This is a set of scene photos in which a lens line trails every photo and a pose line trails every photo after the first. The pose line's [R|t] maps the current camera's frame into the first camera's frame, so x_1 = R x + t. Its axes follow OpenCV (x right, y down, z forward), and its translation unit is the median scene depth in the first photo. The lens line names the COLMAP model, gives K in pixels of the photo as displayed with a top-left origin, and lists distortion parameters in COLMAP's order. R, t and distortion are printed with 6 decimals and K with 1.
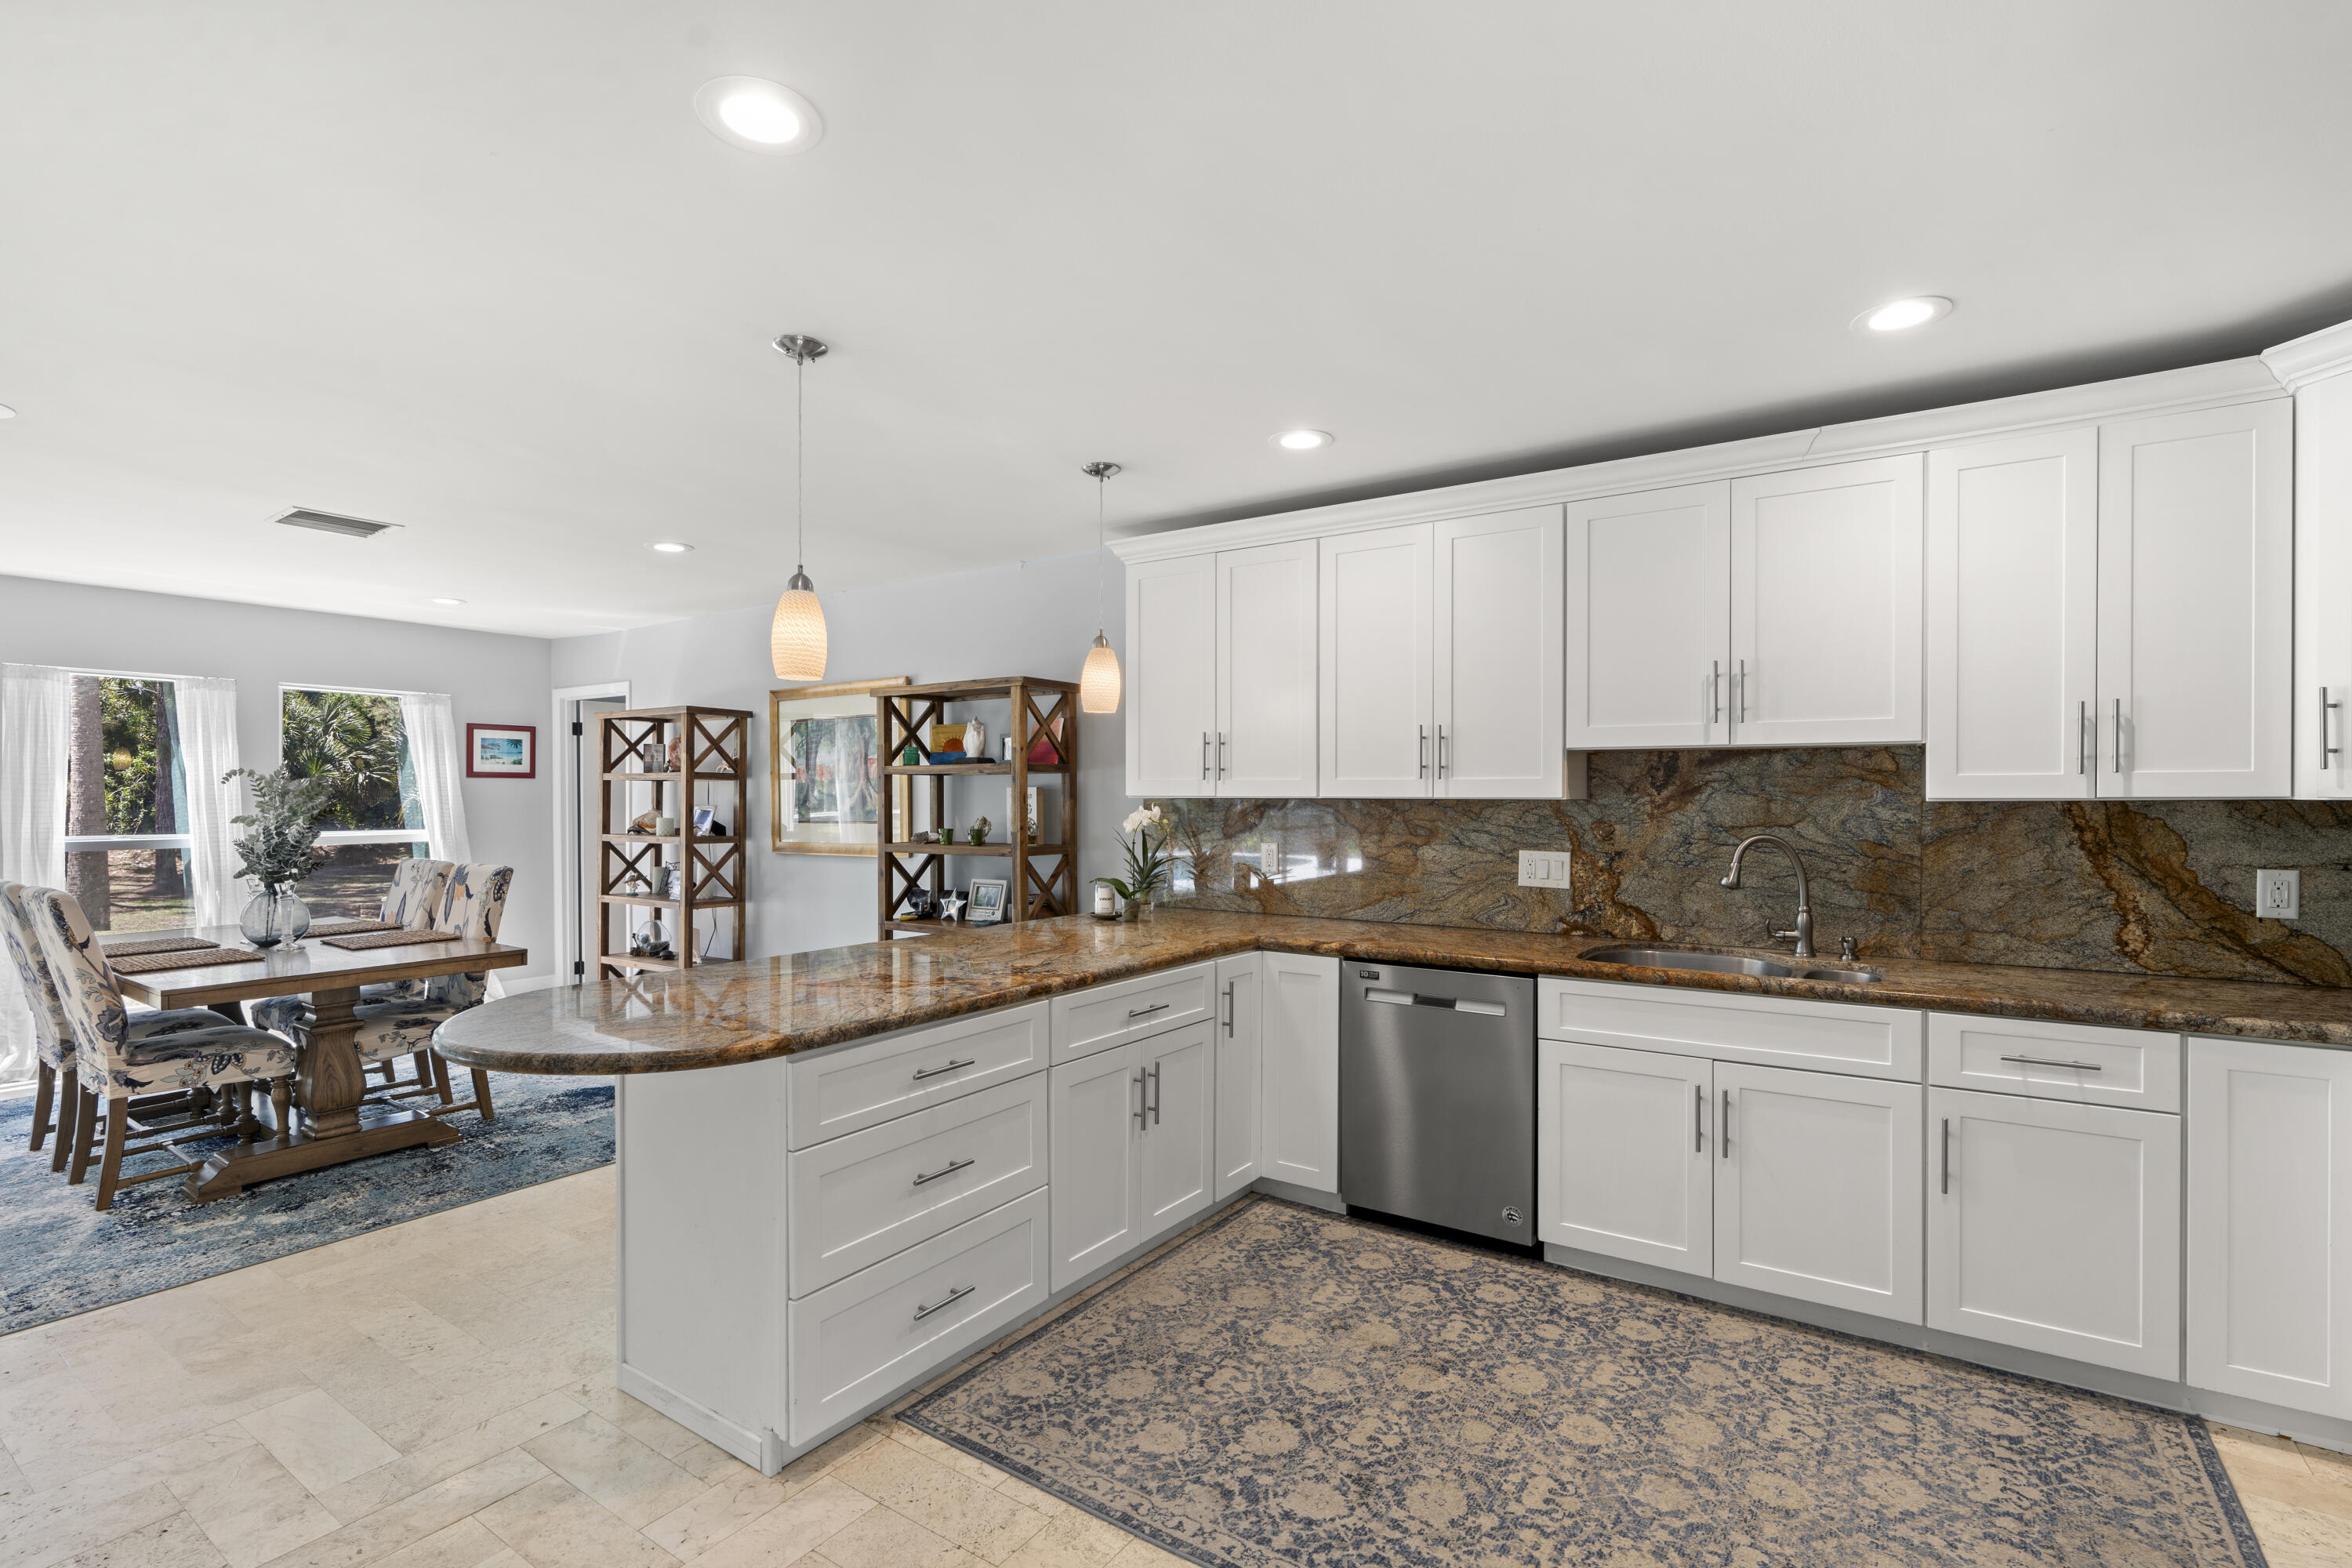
lens RADIAL K [[1091.9, 0, 1155.8], [0, 1091.9, 804.7], [0, 0, 1]] dist [0.002078, 0.000861]
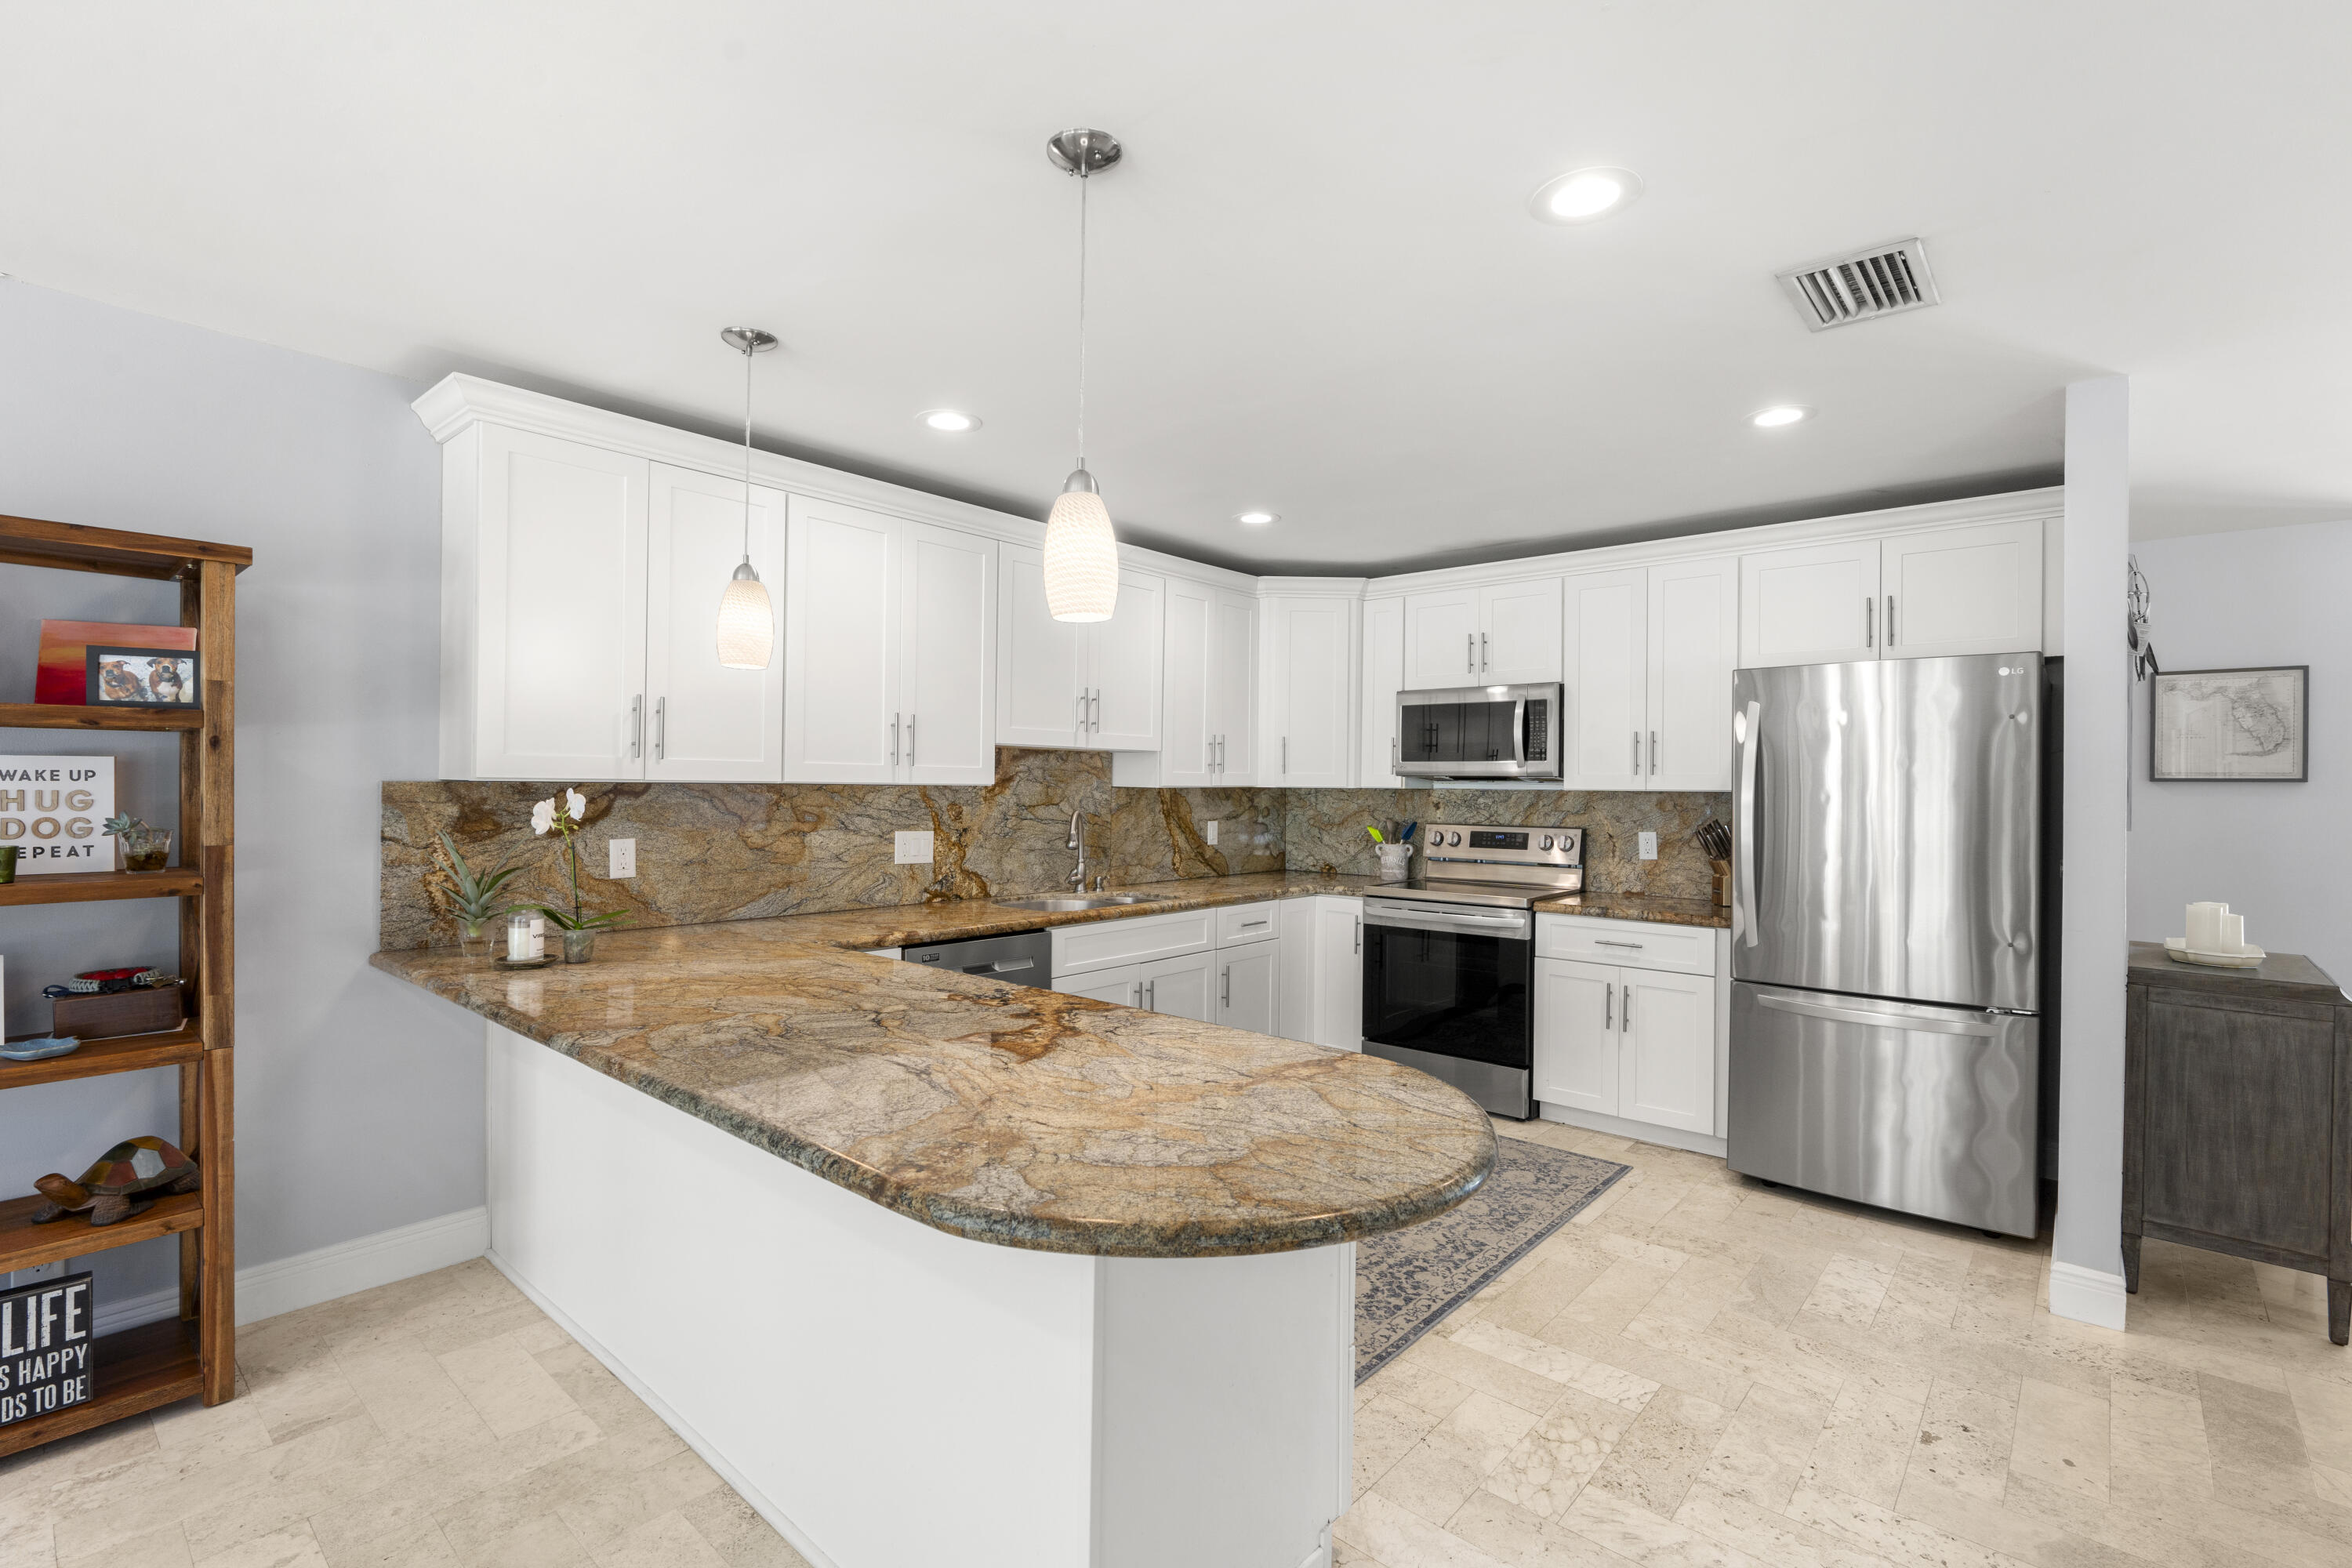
lens RADIAL K [[1091.9, 0, 1171.4], [0, 1091.9, 790.3], [0, 0, 1]] dist [0.002078, 0.000861]
pose [[0.105330, -0.002895, 0.994433, -0.906460], [-0.001268, 0.999995, 0.003045, -0.003802], [-0.994437, -0.001582, 0.105325, 0.768477]]
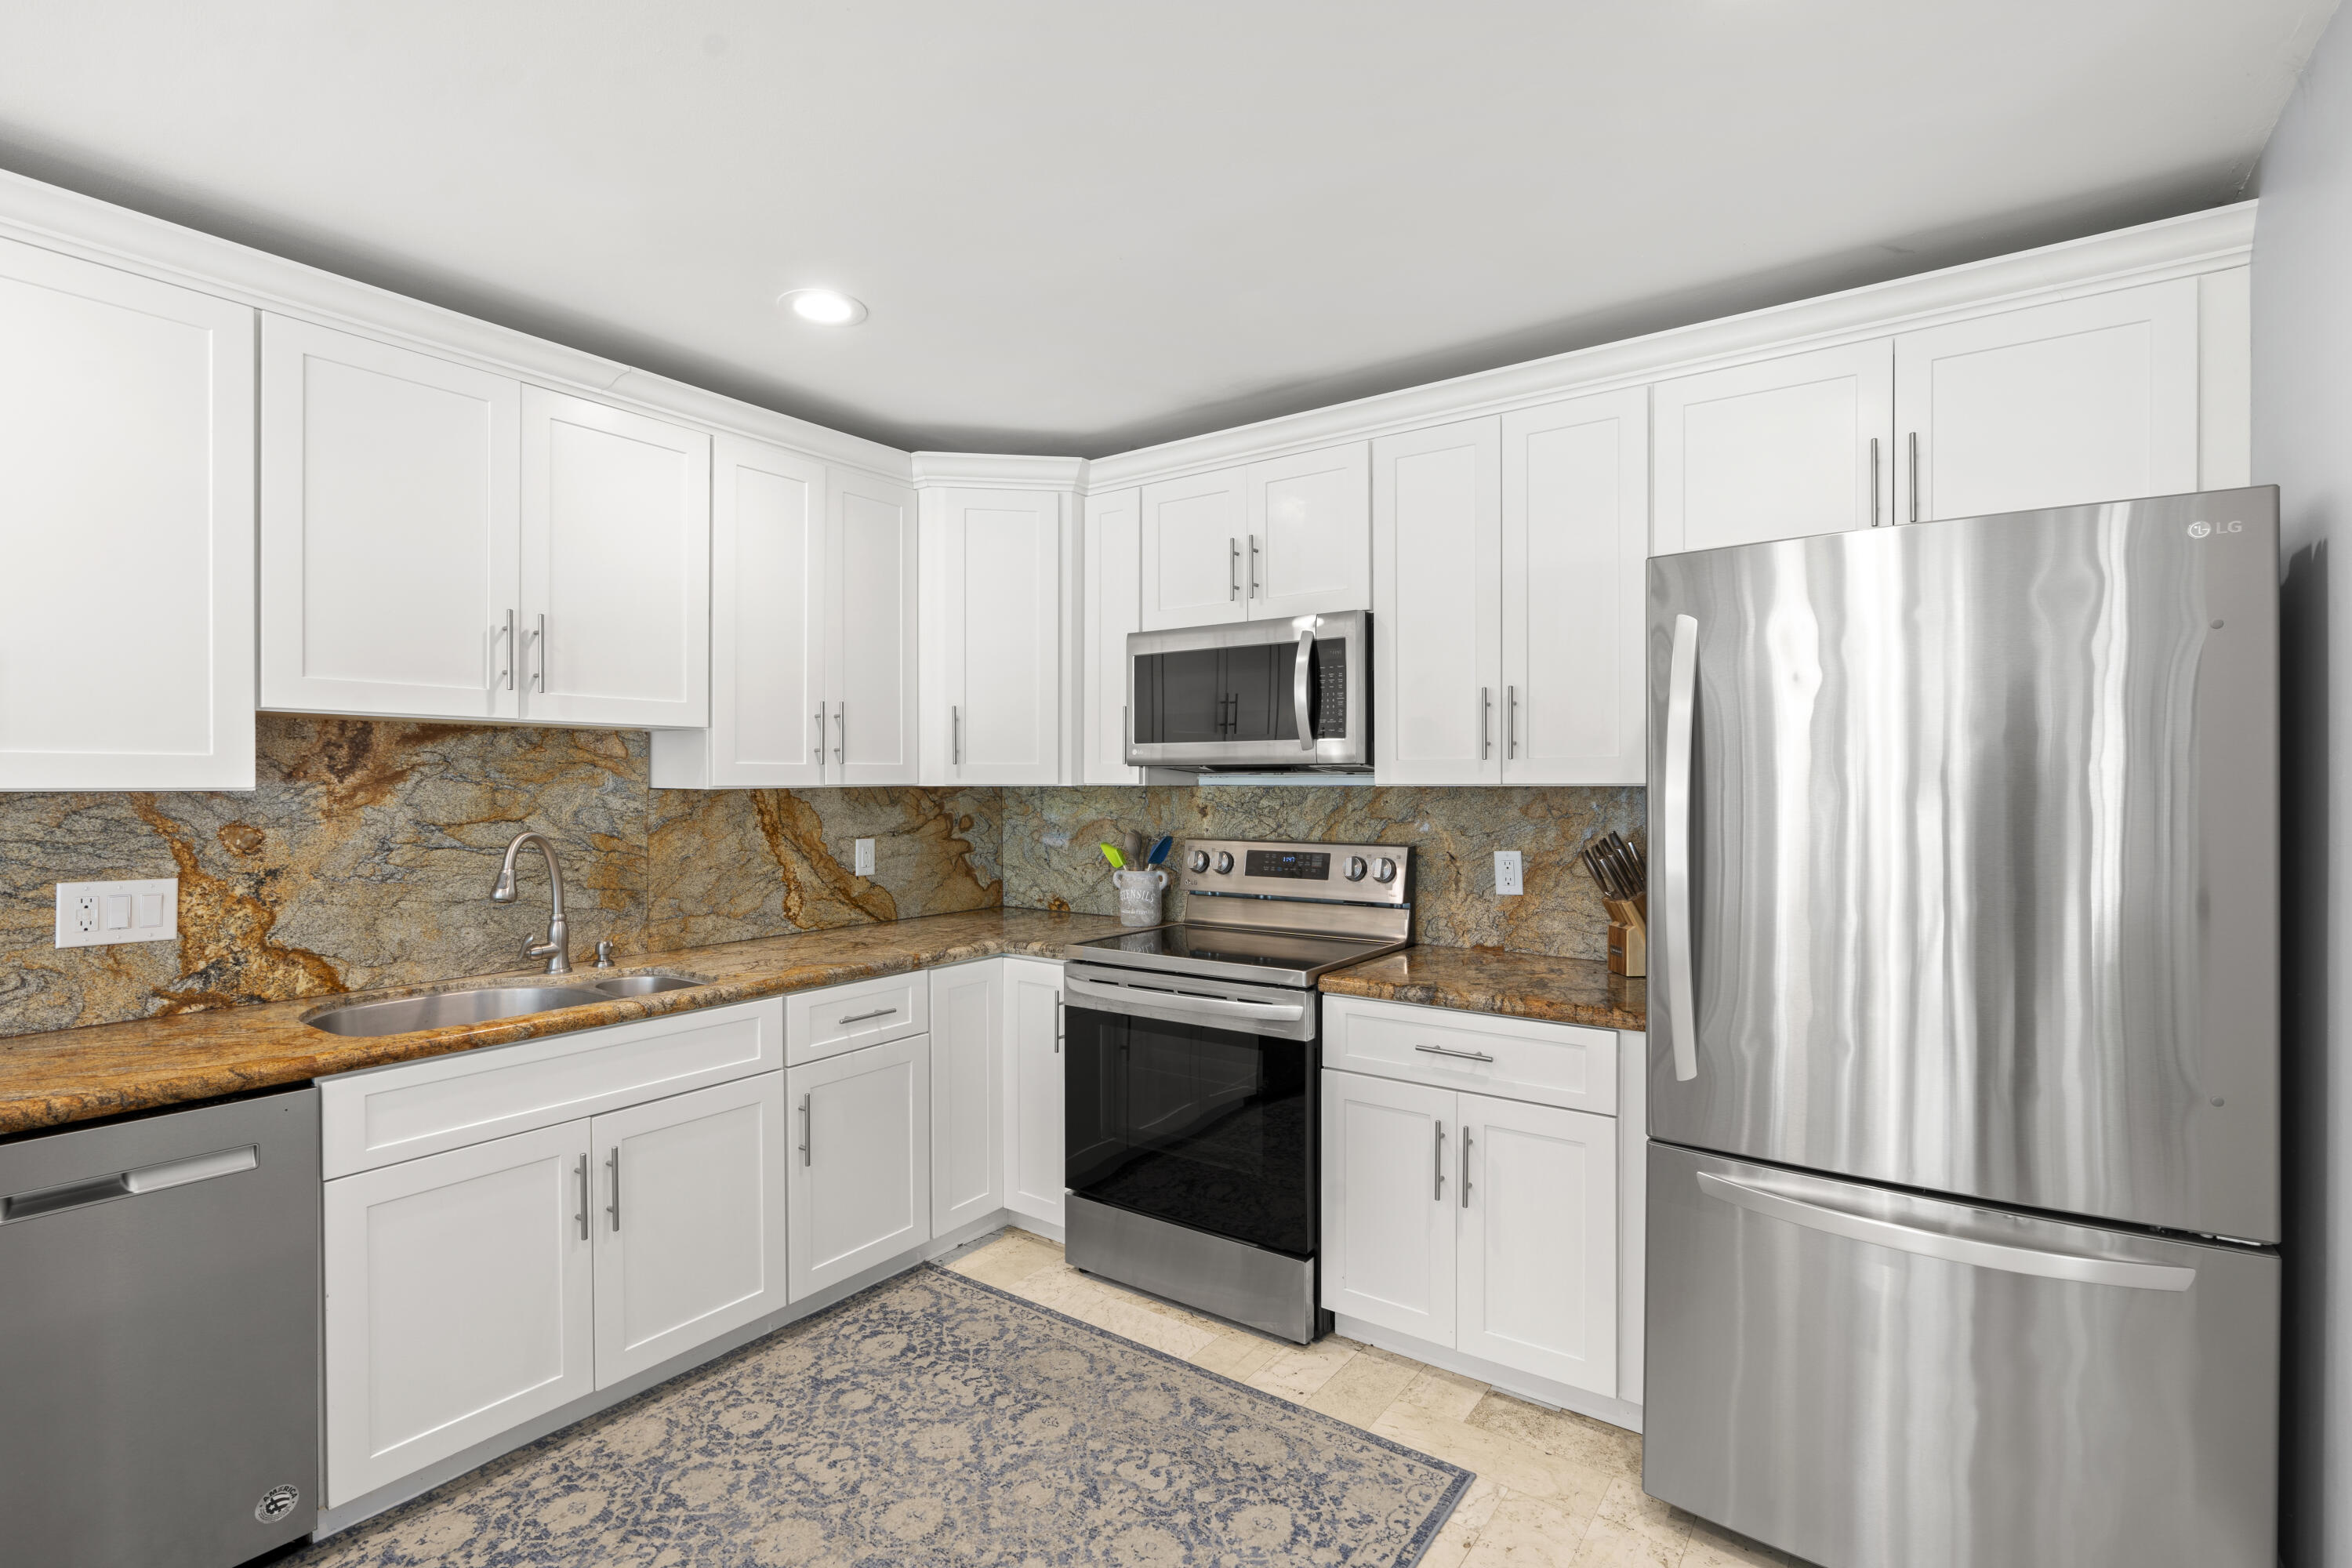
lens RADIAL K [[1091.9, 0, 1171.5], [0, 1091.9, 793.3], [0, 0, 1]] dist [0.002078, 0.000861]
pose [[0.019388, -0.009960, 0.999762, -0.261427], [0.009870, 0.999904, 0.009770, -0.004527], [-0.999763, 0.009678, 0.019485, 0.536331]]
